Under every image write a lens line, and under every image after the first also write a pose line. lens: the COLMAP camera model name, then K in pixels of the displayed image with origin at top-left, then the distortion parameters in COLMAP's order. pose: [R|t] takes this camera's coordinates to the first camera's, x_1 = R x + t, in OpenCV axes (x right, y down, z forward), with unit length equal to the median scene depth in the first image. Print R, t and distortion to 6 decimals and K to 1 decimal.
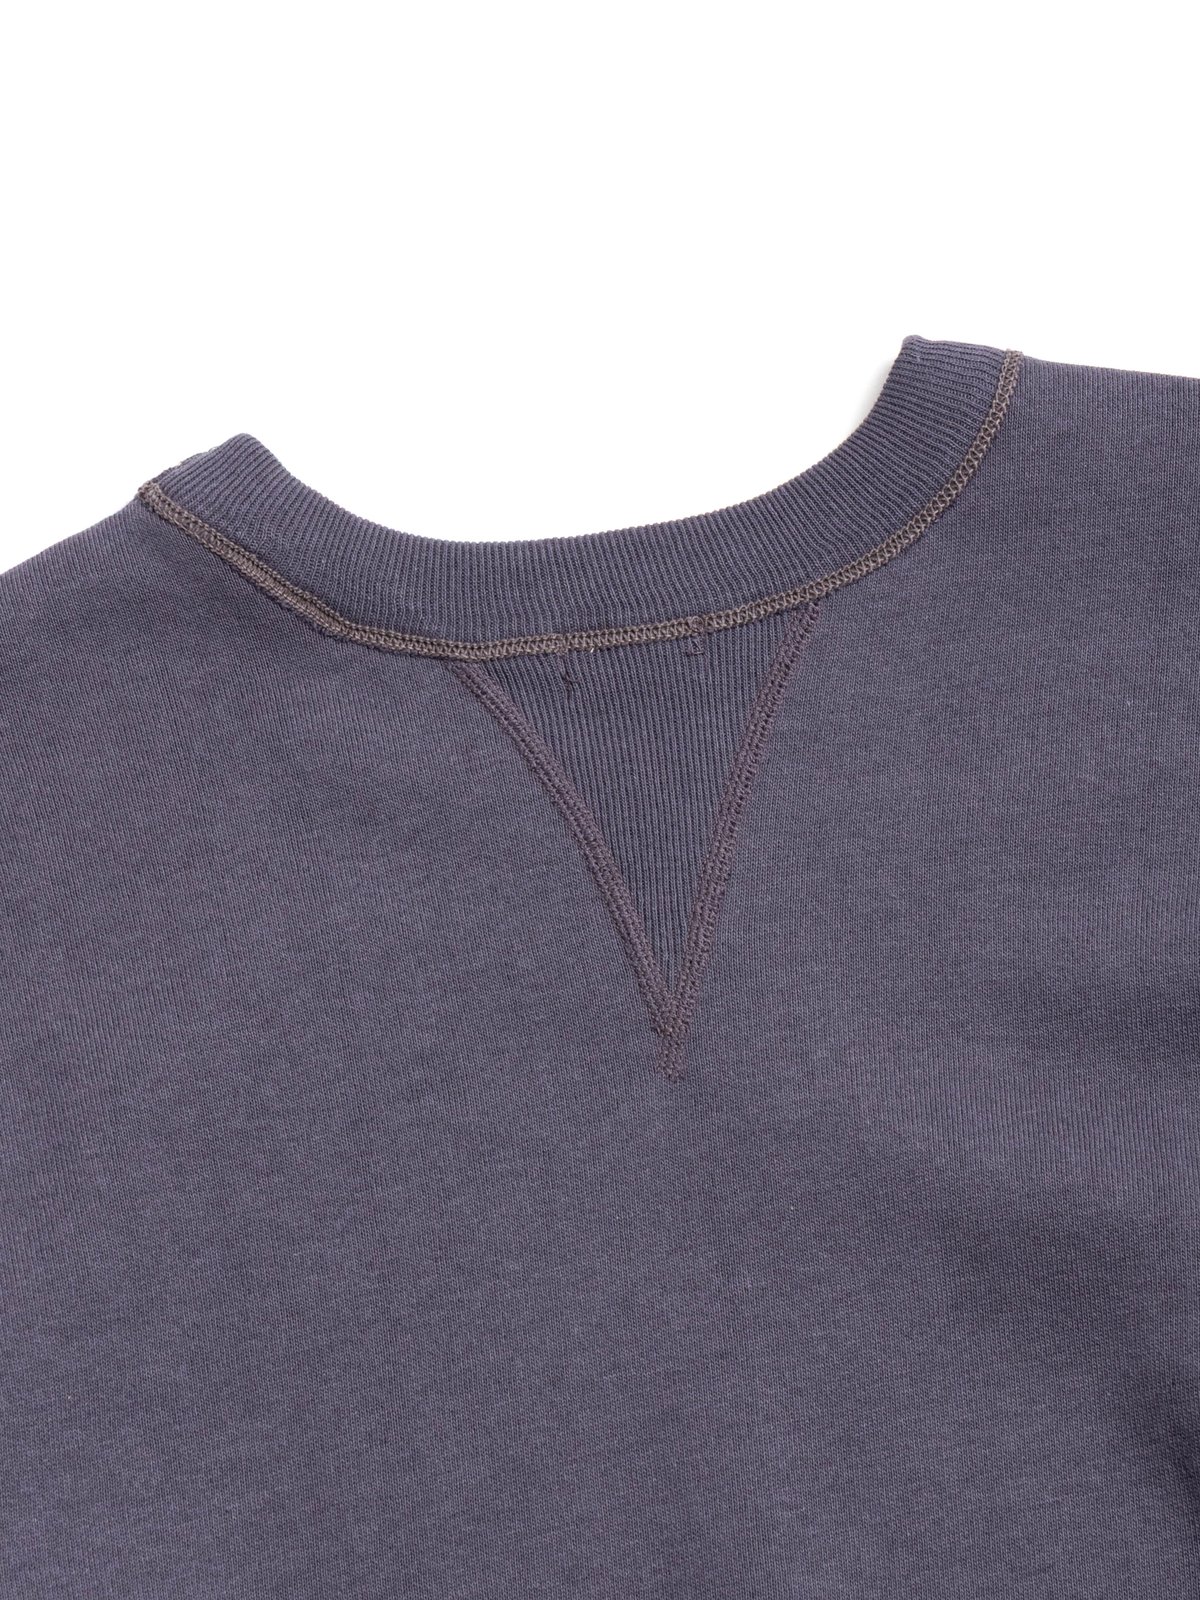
lens RADIAL K [[4289.2, 0, 597.5], [0, 4289.2, 800.8], [0, 0, 1]] dist [-0.071375, 0.000000]
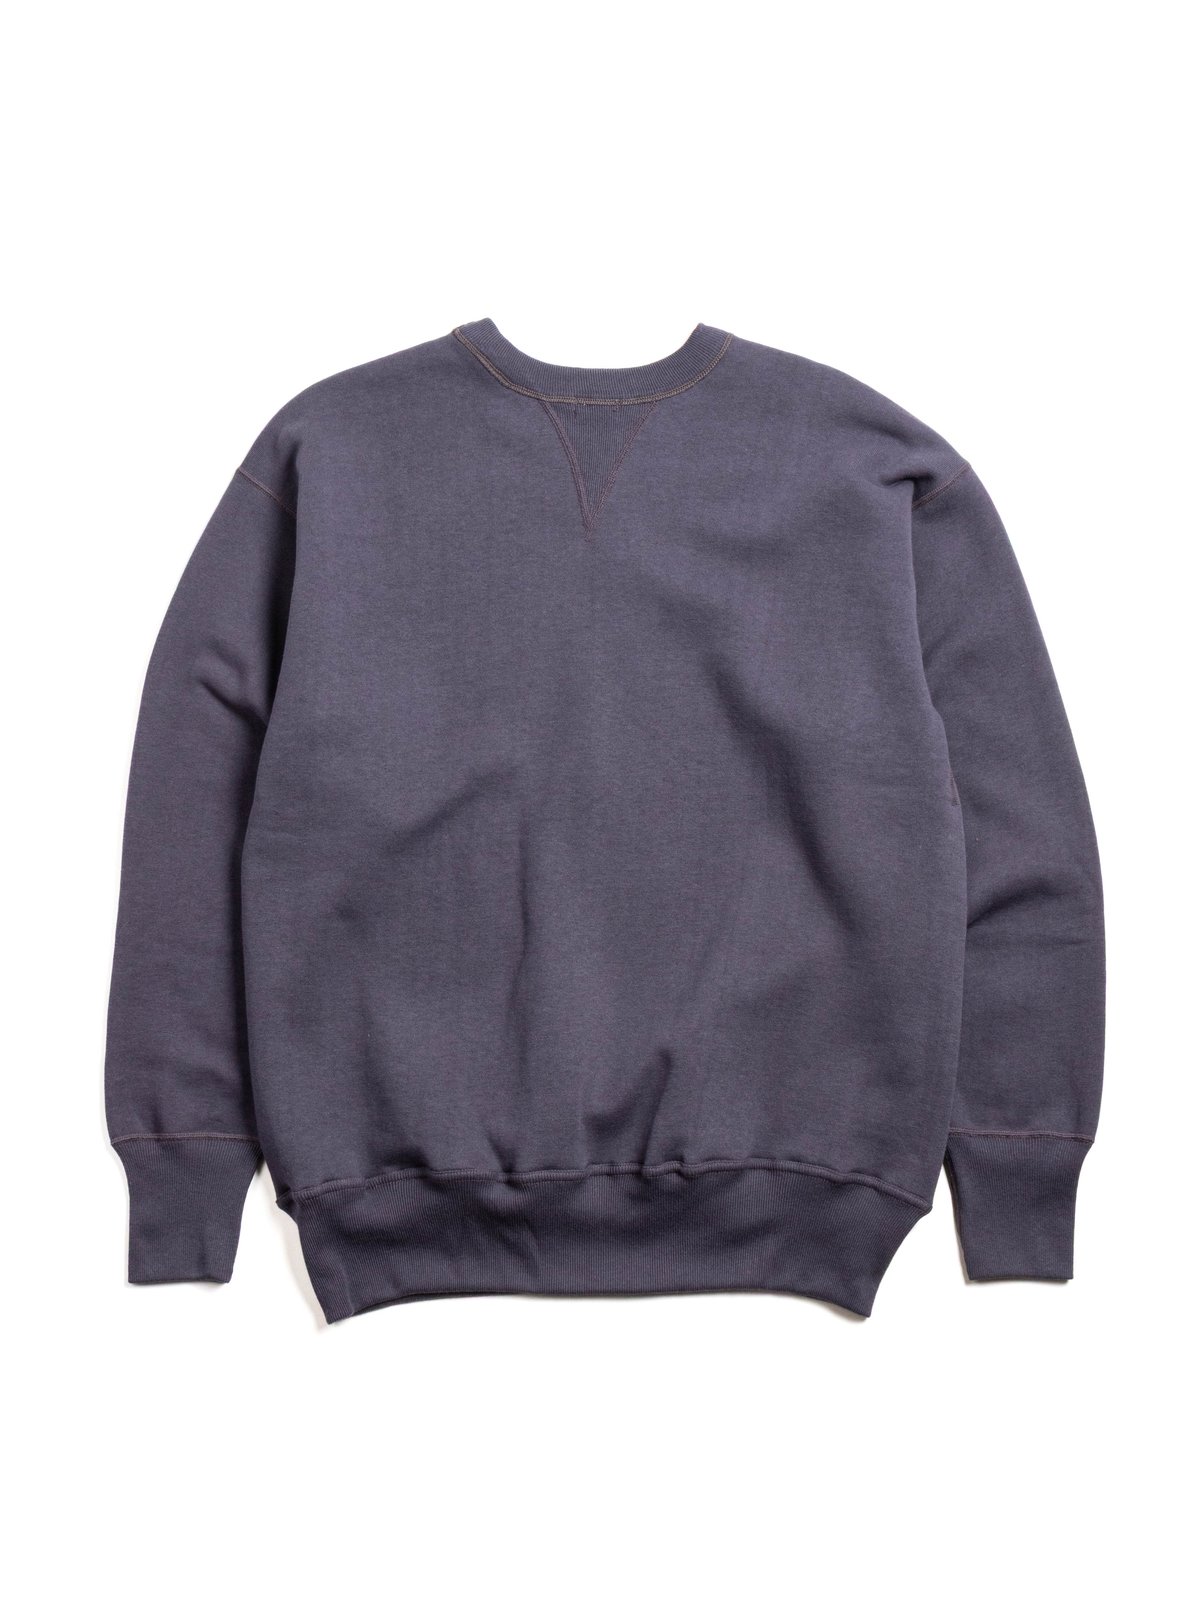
lens RADIAL K [[1820.8, 0, 608.7], [0, 1820.8, 795.9], [0, 0, 1]] dist [-0.084699, 0.000000]
pose [[0.985441, 0.169201, 0.016613, 0.043796], [-0.169548, 0.970801, 0.169704, 0.015823], [0.012587, -0.170050, 0.985355, -0.386008]]
